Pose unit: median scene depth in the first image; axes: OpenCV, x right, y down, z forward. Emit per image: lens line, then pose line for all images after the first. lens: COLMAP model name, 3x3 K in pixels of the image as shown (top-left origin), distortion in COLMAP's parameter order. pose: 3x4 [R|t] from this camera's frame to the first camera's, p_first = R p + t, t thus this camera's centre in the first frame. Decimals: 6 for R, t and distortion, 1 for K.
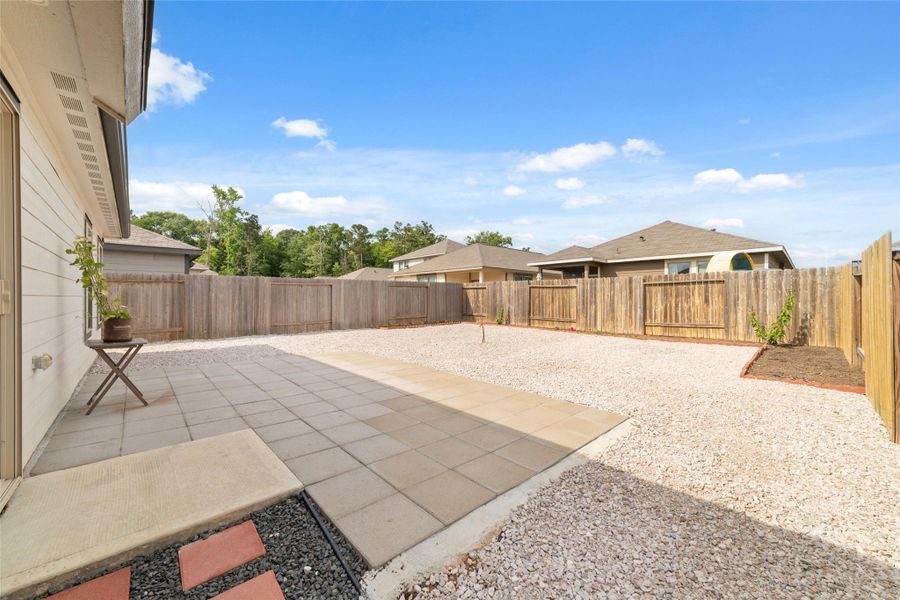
lens RADIAL K [[344.5, 0, 452.4], [0, 344.5, 298.5], [0, 0, 1]] dist [-0.028471, 0.011291]
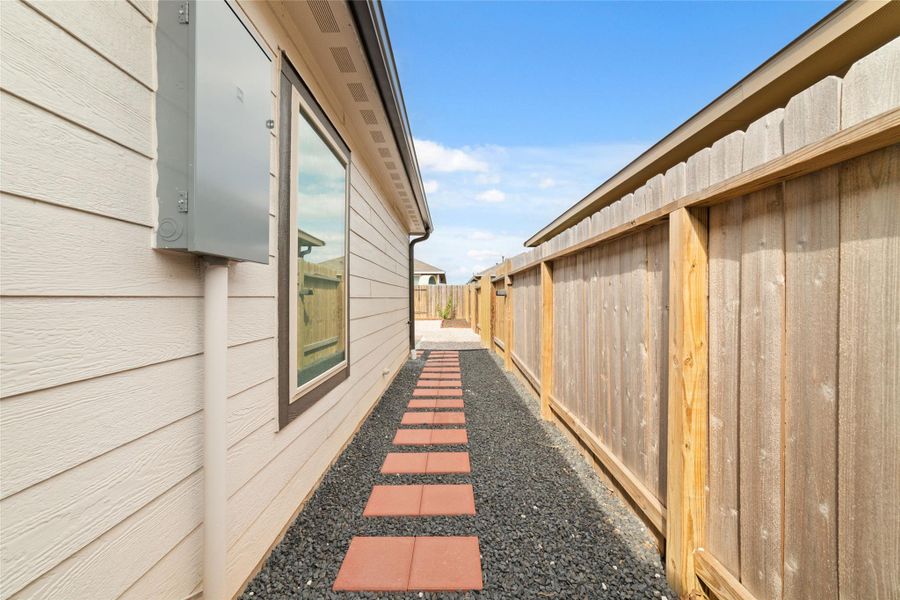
lens RADIAL K [[344.5, 0, 452.4], [0, 344.5, 298.5], [0, 0, 1]] dist [-0.028471, 0.011291]
pose [[0.676994, -0.001588, 0.735987, -0.650896], [0.001979, 0.999998, 0.000337, 0.001864], [-0.735986, 0.001228, 0.676996, -0.537825]]
